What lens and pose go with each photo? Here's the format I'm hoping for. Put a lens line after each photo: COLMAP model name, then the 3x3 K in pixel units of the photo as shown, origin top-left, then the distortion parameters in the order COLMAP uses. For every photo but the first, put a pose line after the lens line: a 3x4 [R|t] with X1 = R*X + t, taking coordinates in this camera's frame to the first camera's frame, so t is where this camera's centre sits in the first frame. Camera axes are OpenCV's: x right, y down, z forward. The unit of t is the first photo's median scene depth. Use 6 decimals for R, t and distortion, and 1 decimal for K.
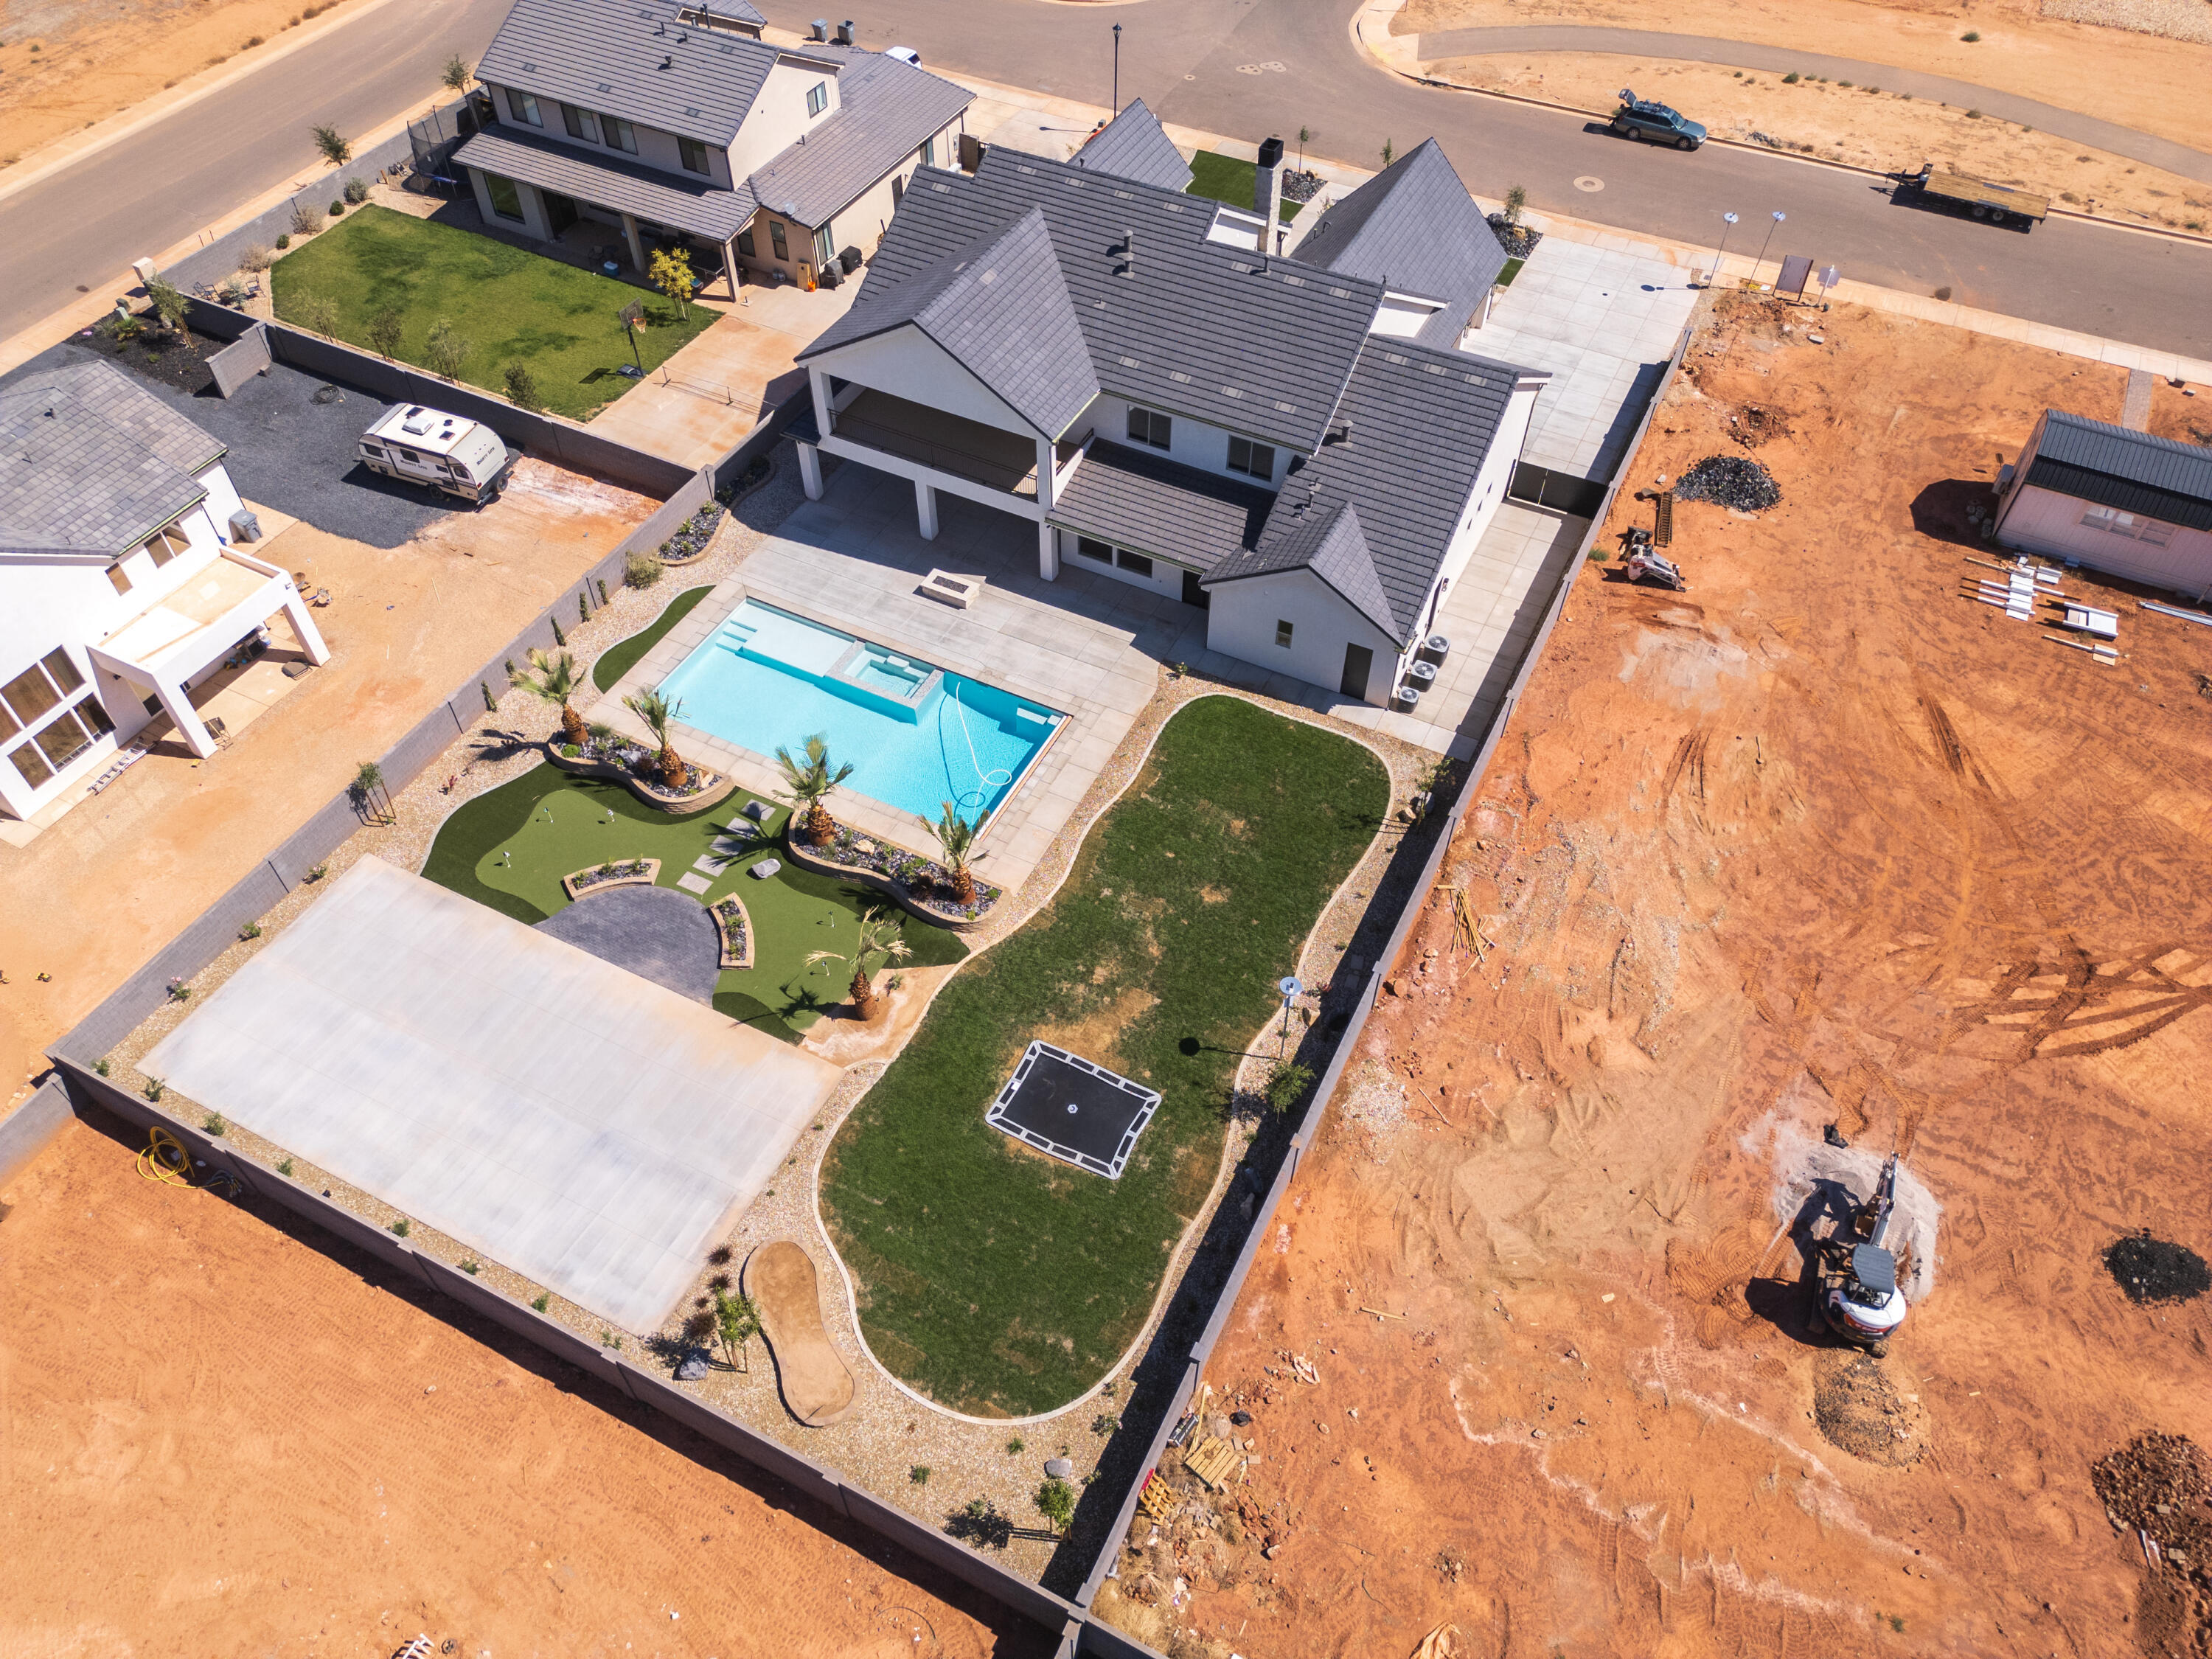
lens RADIAL K [[1556.7, 0, 1108.6], [0, 1556.7, 828.5], [0, 0, 1]] dist [0.069157, -0.064569]
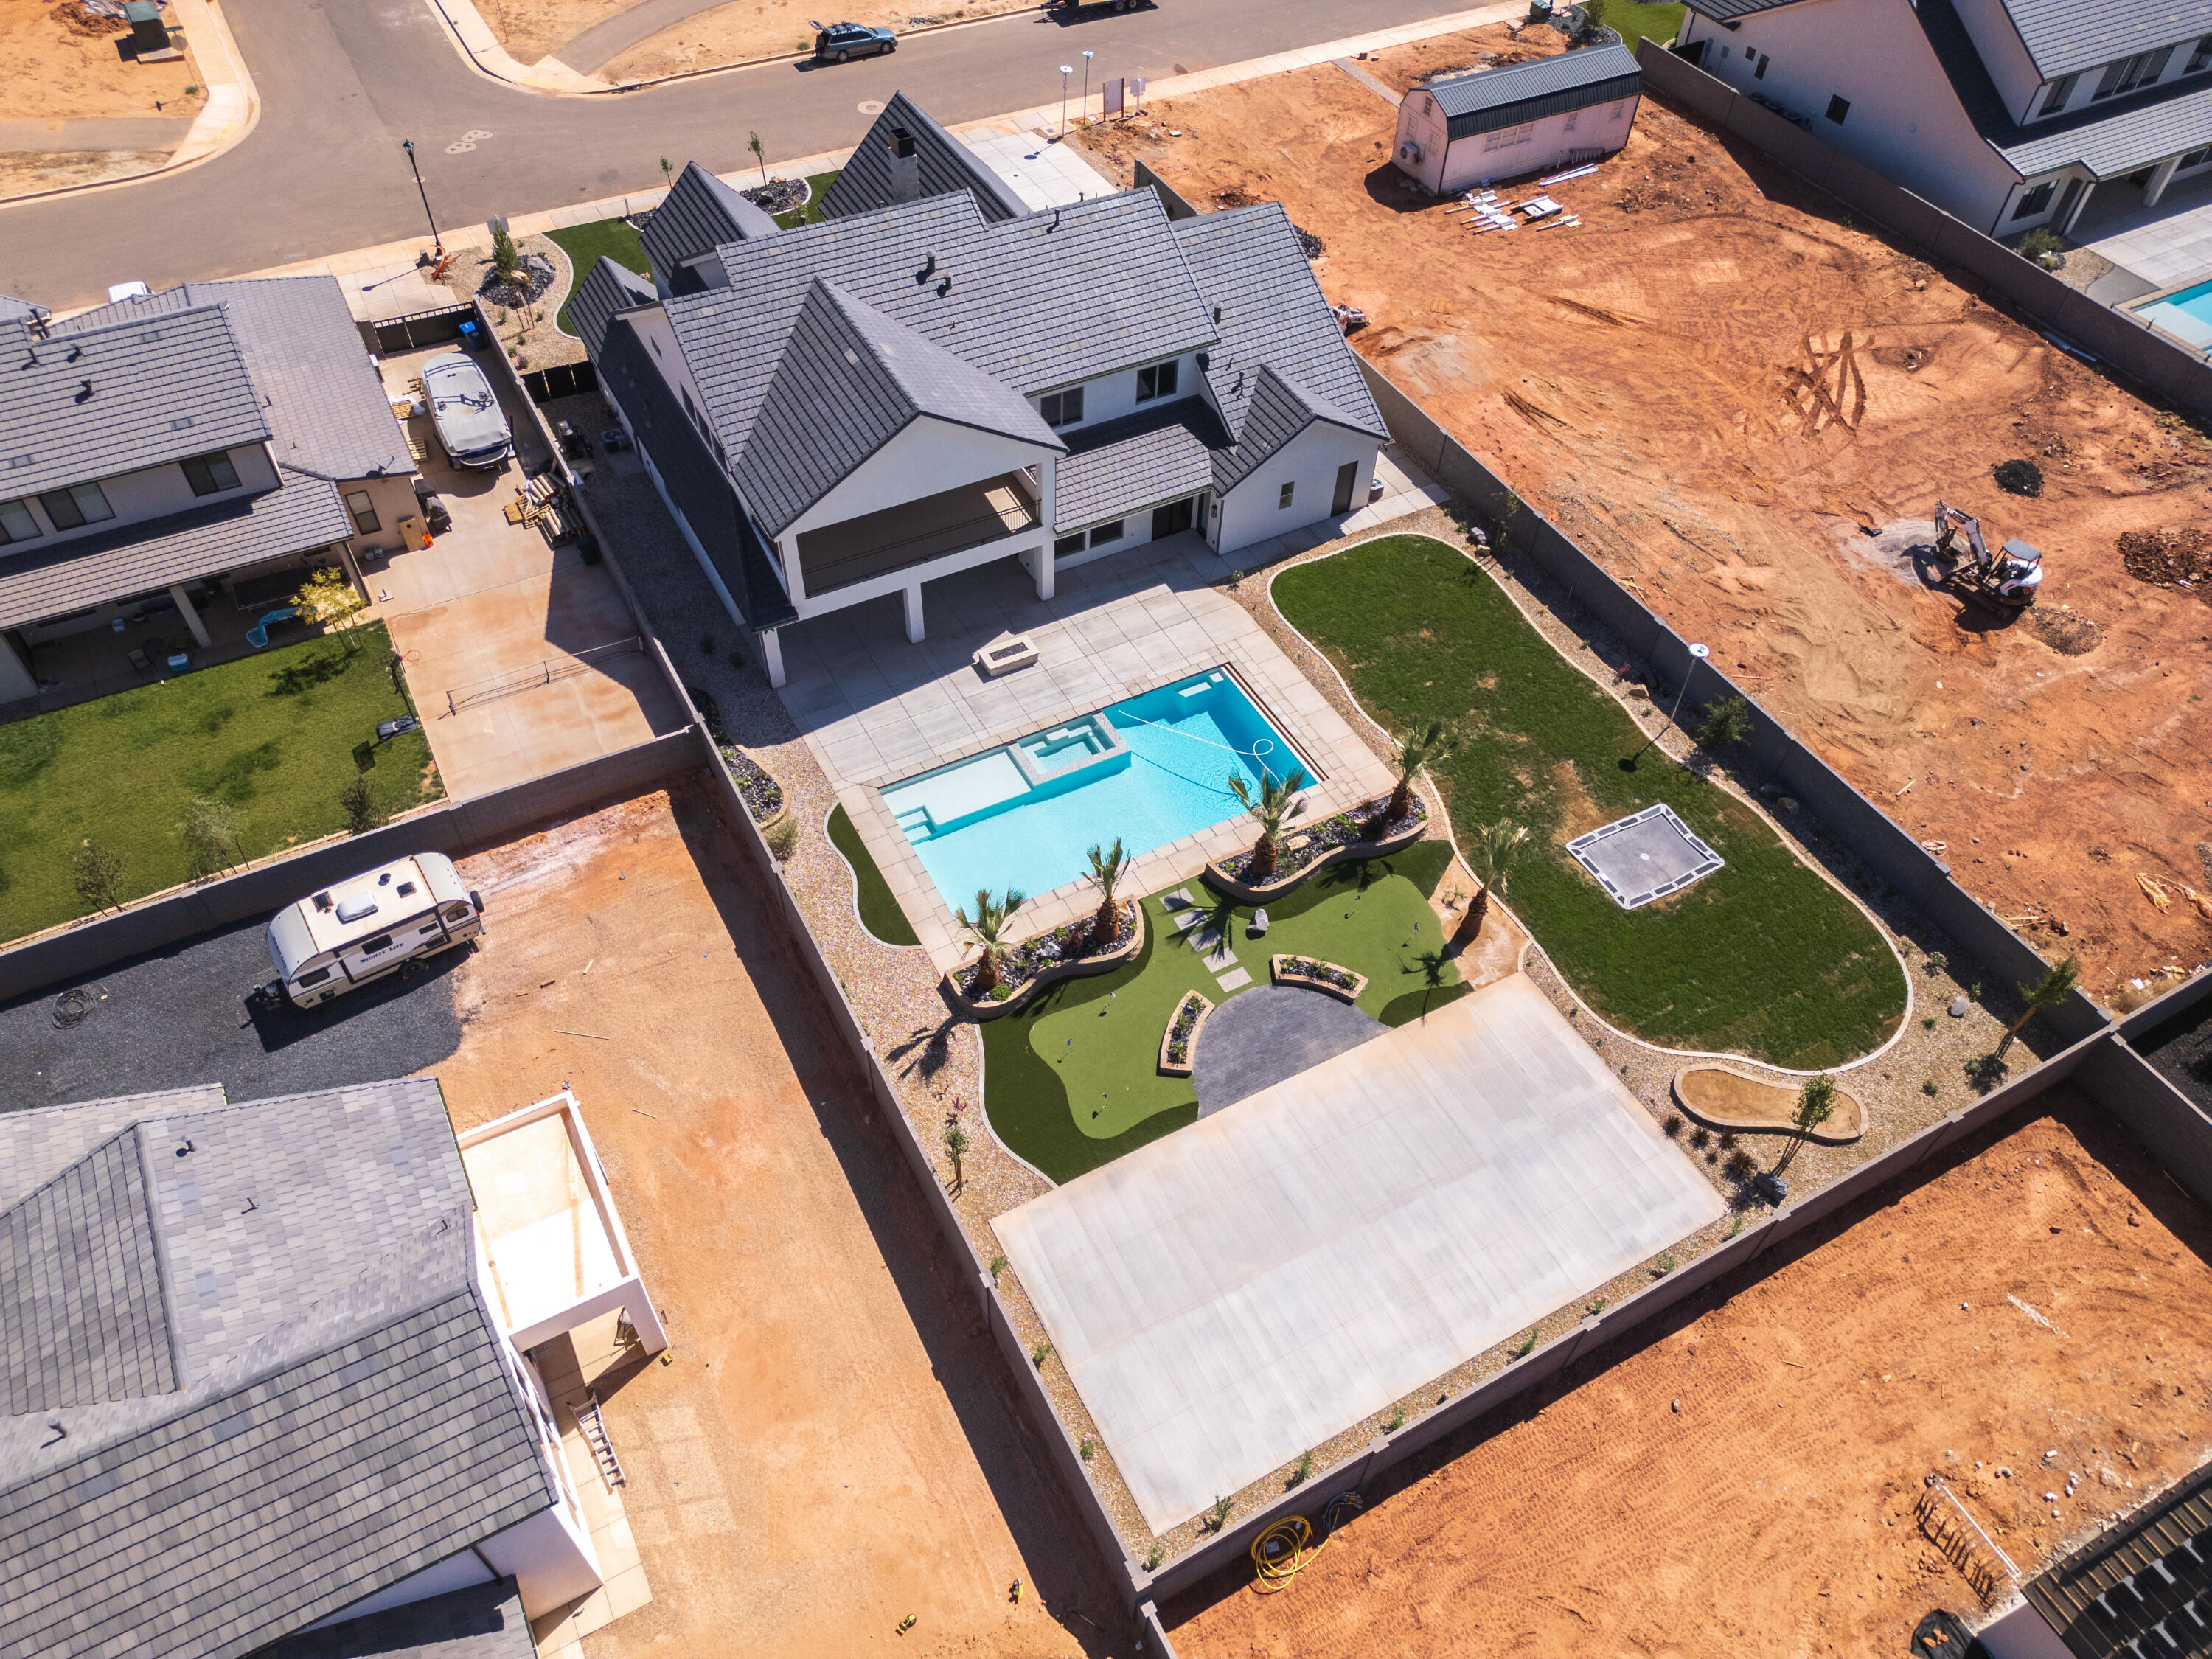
lens RADIAL K [[1556.7, 0, 1108.6], [0, 1556.7, 828.5], [0, 0, 1]] dist [0.069157, -0.064569]
pose [[0.571397, -0.613550, 0.545035, -0.733661], [0.603985, 0.764024, 0.226870, -0.284013], [-0.555615, 0.199560, 0.807135, 0.244196]]
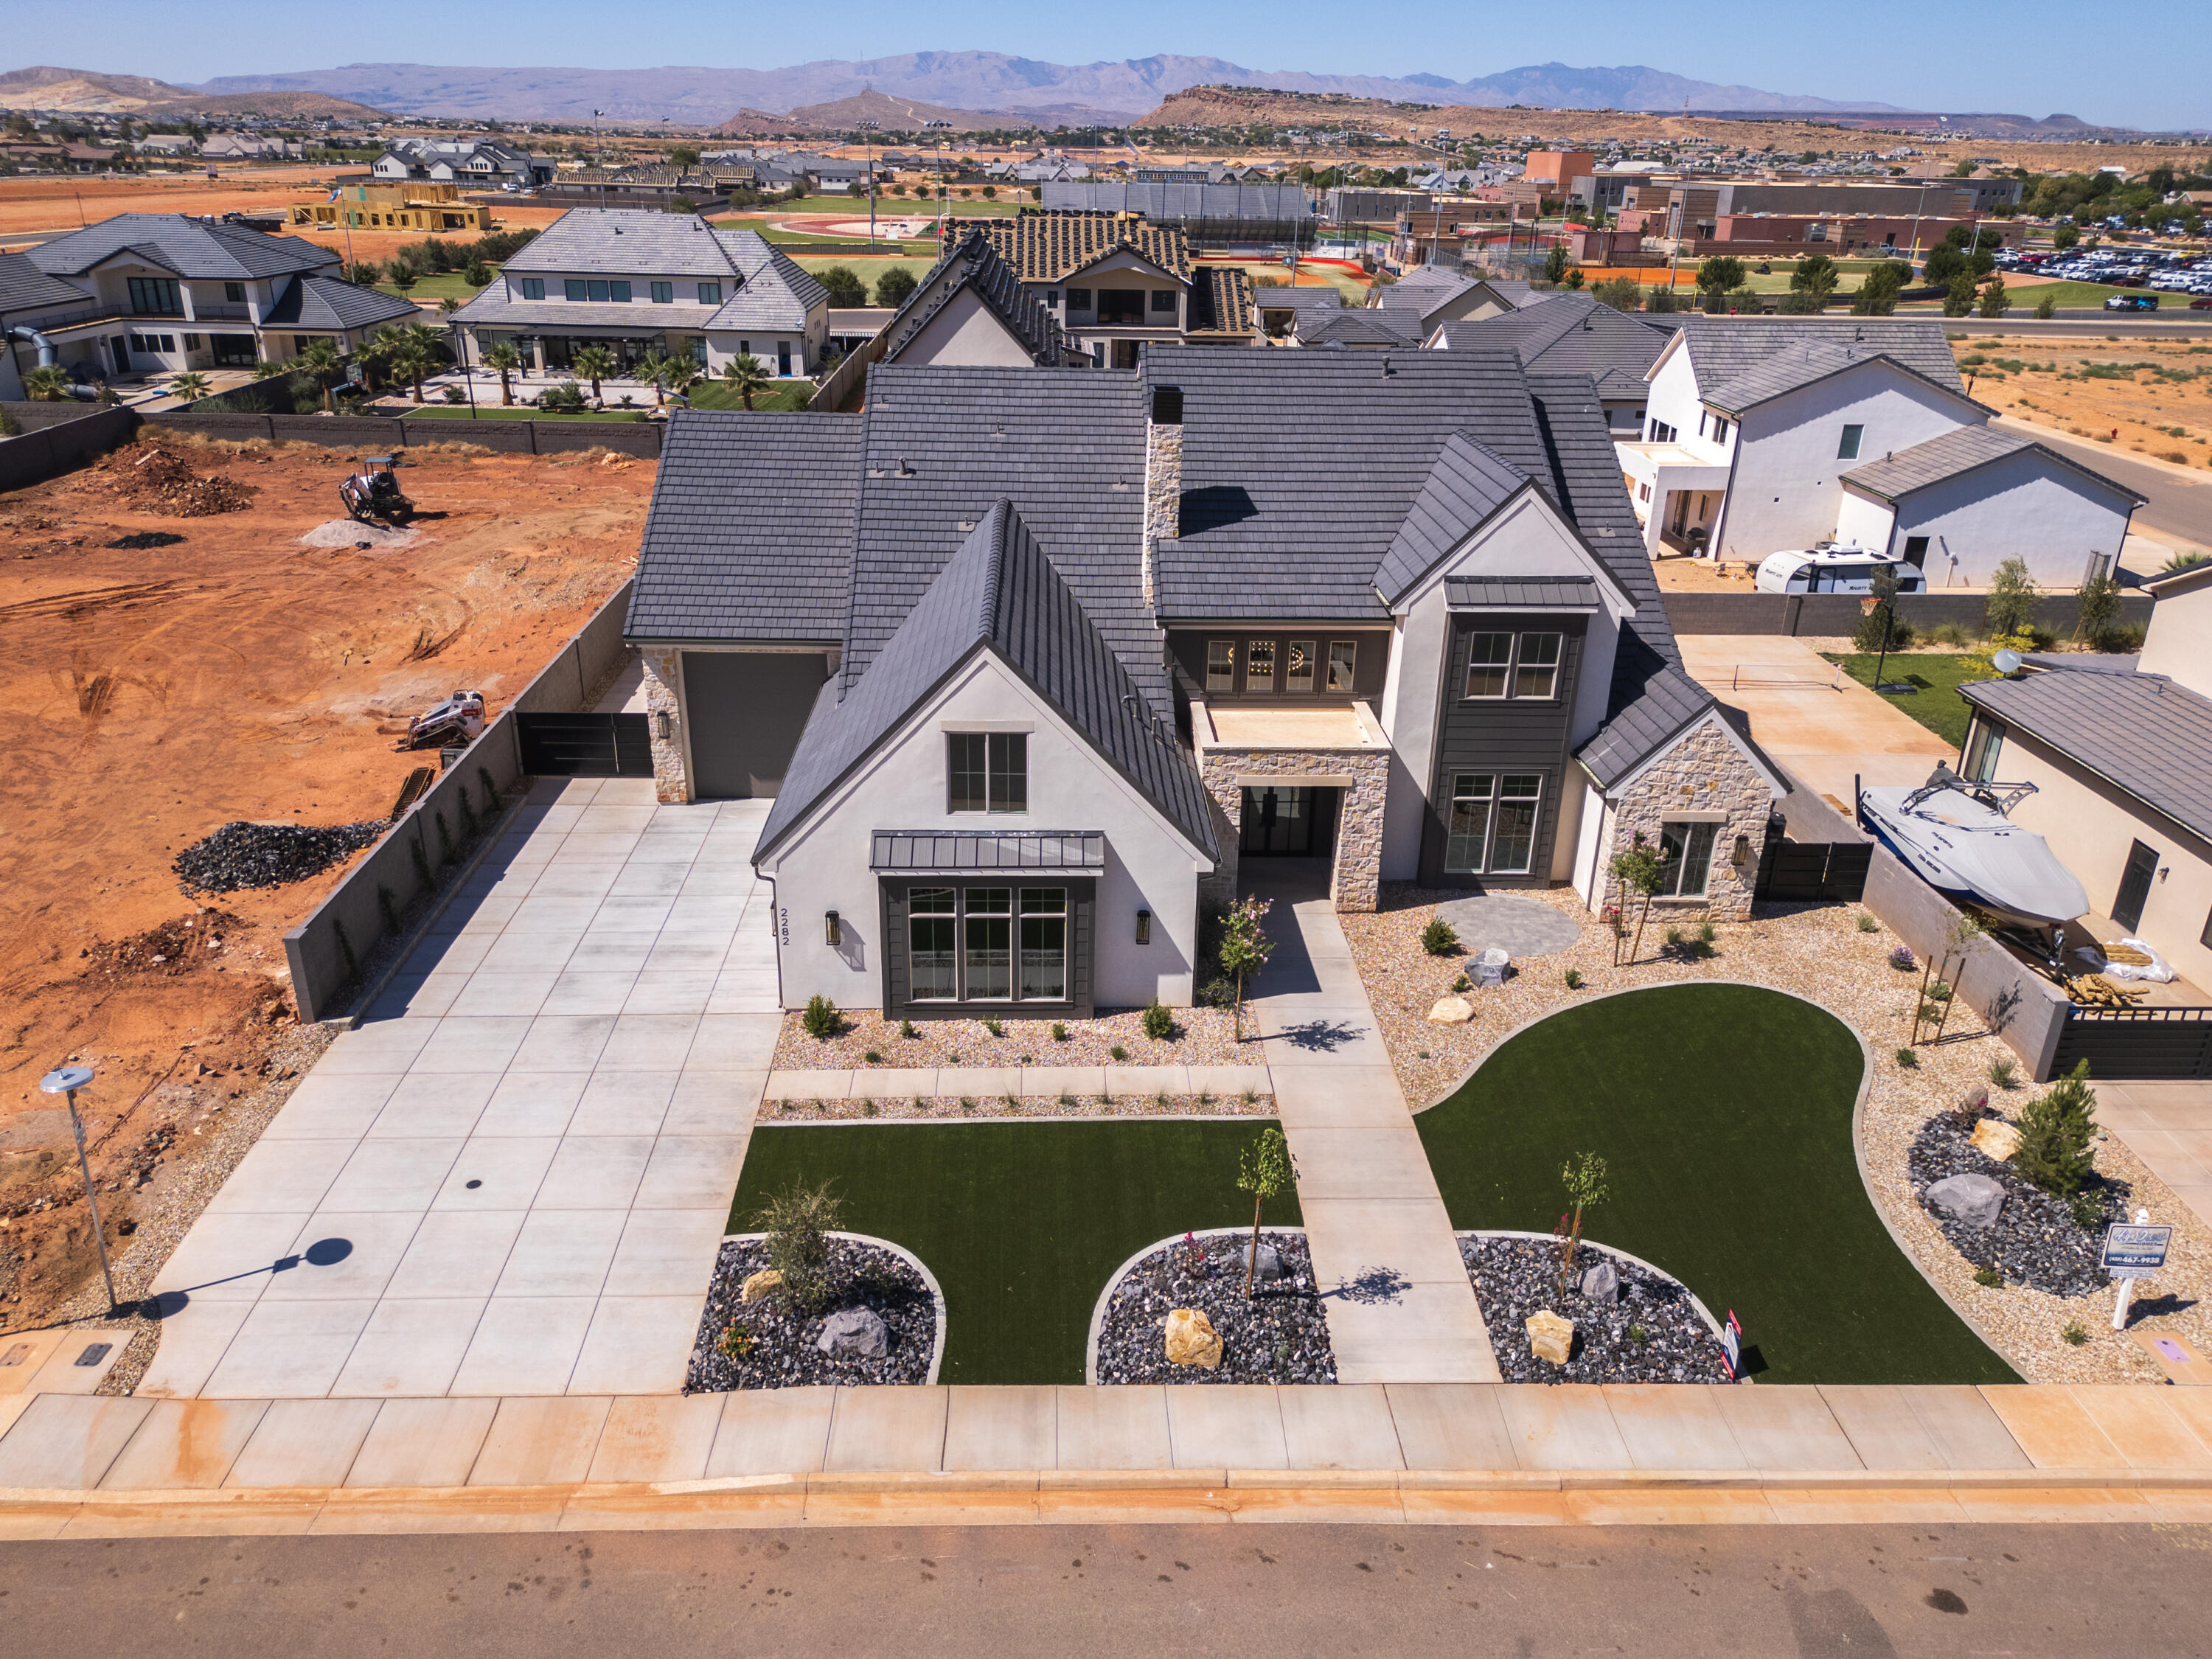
lens RADIAL K [[1570.7, 0, 1109.0], [0, 1570.7, 837.4], [0, 0, 1]] dist [0.069256, -0.064684]
pose [[-0.876010, 0.169675, -0.451460, 0.475359], [-0.383057, 0.323981, 0.865045, -1.010095], [0.293041, 0.930724, -0.218816, 1.472978]]
